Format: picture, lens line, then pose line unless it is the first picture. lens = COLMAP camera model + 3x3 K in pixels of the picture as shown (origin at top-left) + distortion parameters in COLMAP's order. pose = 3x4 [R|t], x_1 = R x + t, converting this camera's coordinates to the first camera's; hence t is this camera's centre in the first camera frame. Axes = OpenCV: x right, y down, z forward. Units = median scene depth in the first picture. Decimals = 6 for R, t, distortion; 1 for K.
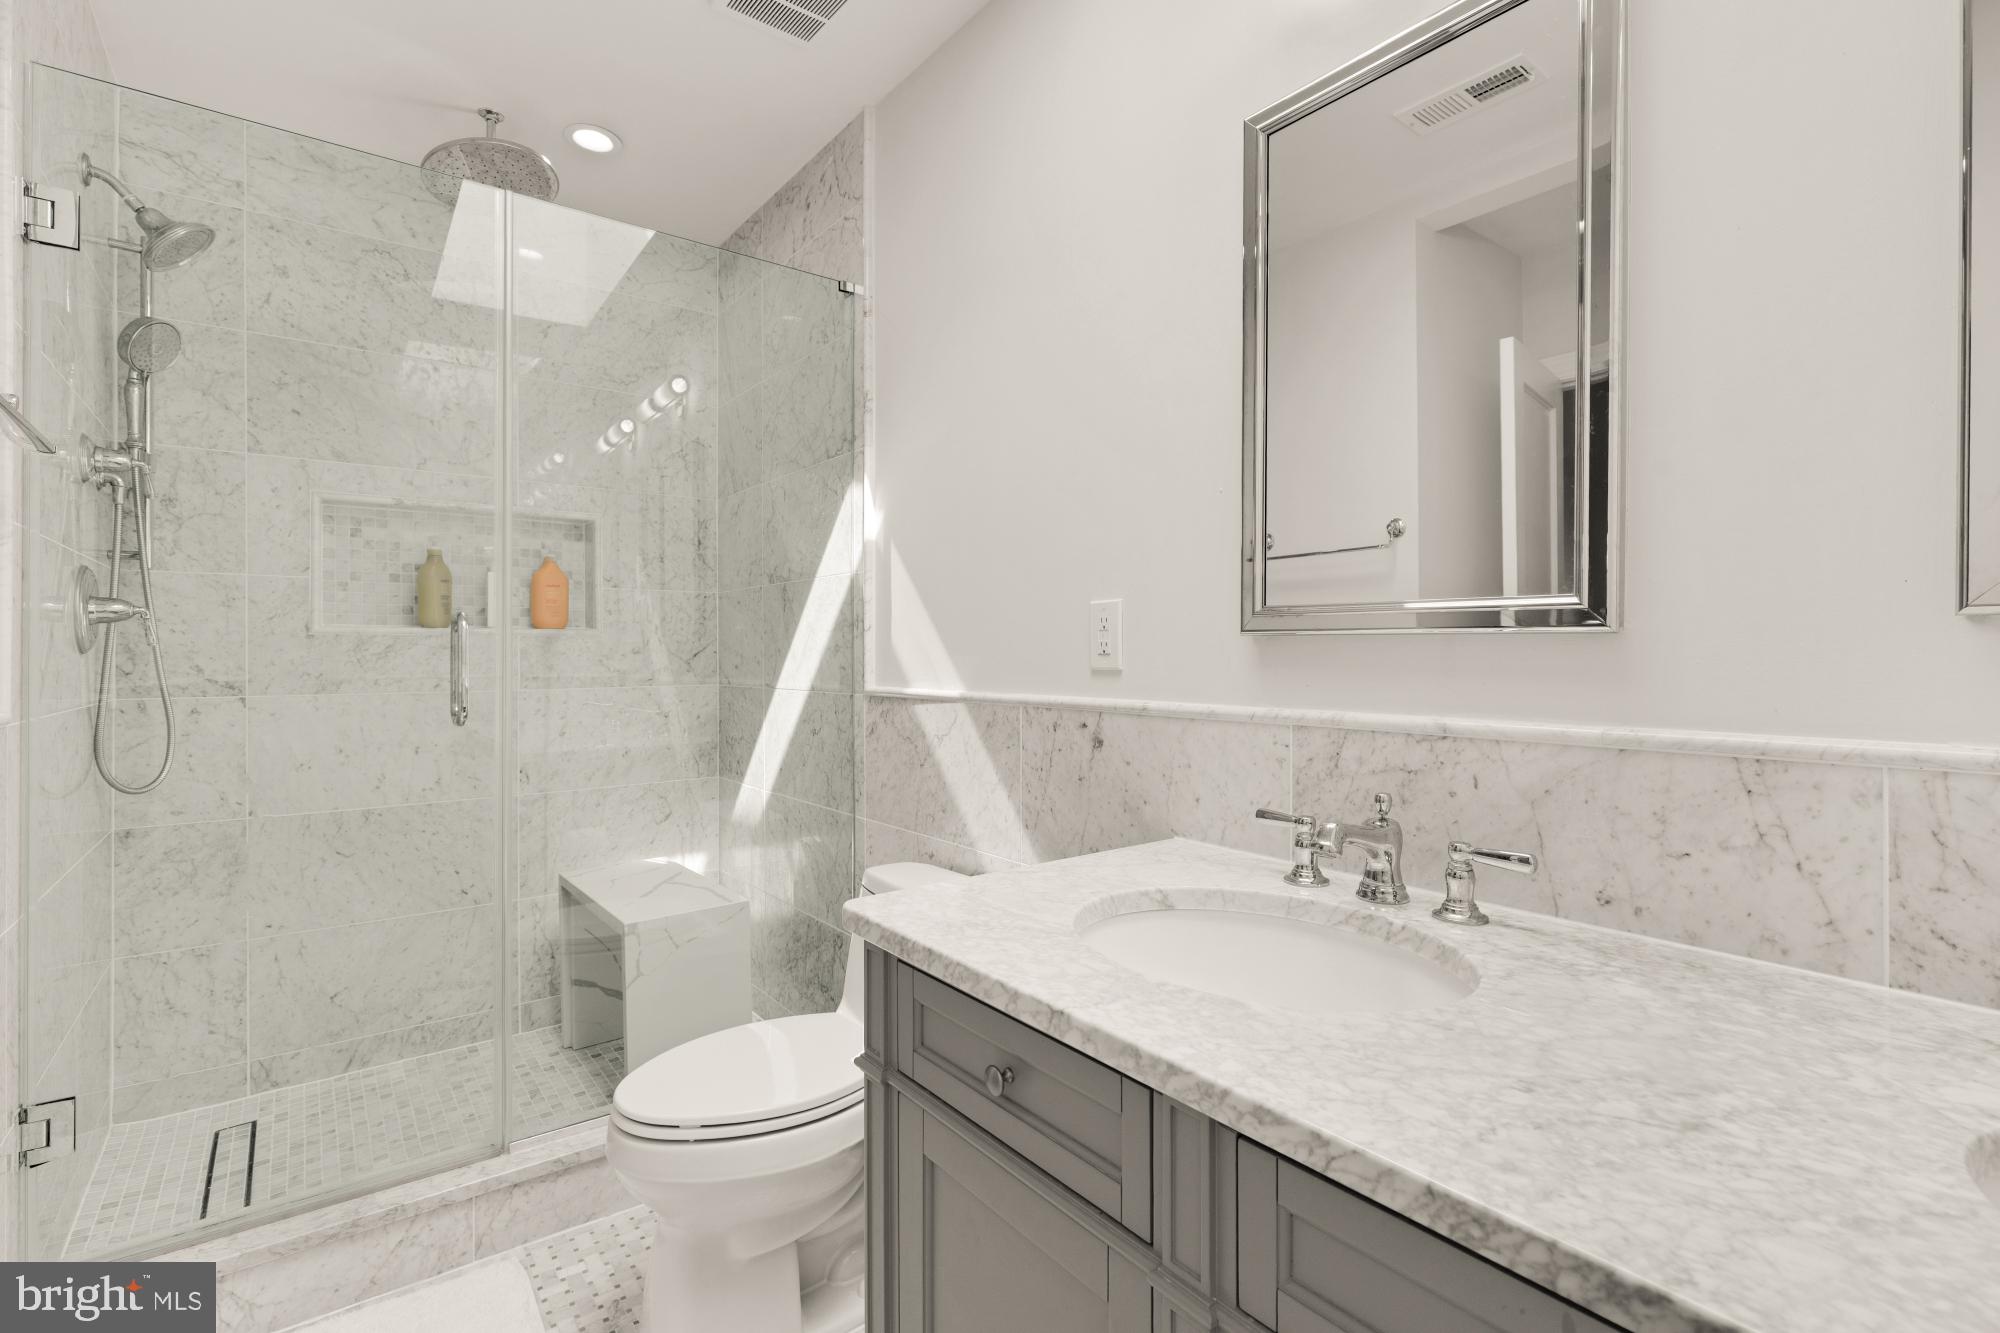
lens RADIAL K [[909.2, 0, 1001.3], [0, 909.2, 651.4], [0, 0, 1]] dist [-0.000998, -0.001023]
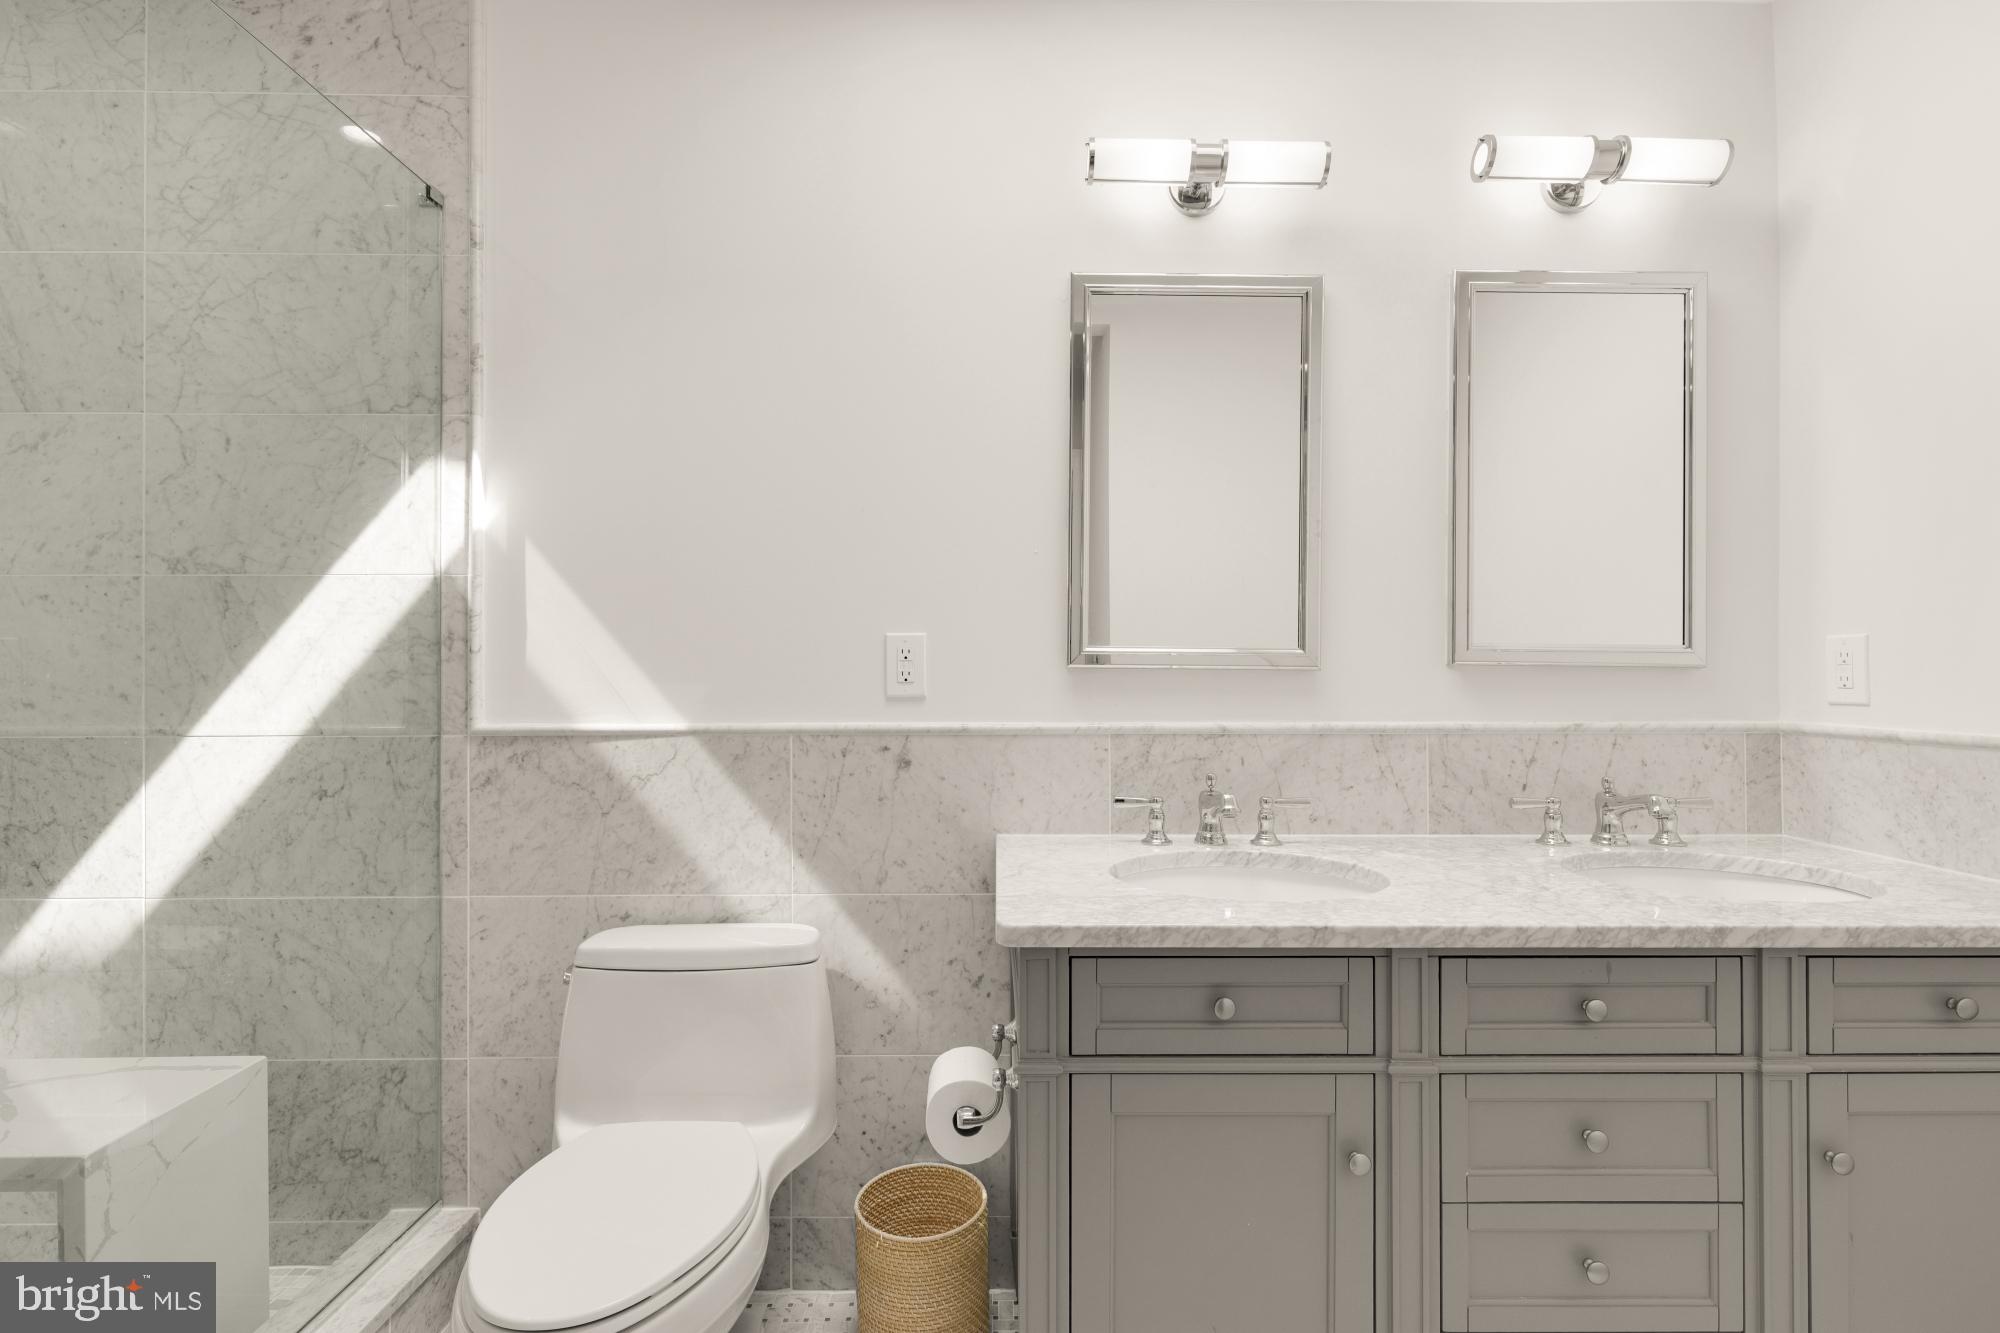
lens RADIAL K [[896.6, 0, 994.6], [0, 896.6, 664.3], [0, 0, 1]] dist [0.007270, -0.002792]
pose [[0.606114, 0.007145, 0.795345, -0.689527], [-0.001602, 0.999969, -0.007763, -0.010641], [-0.795376, 0.003431, 0.606107, 0.258939]]
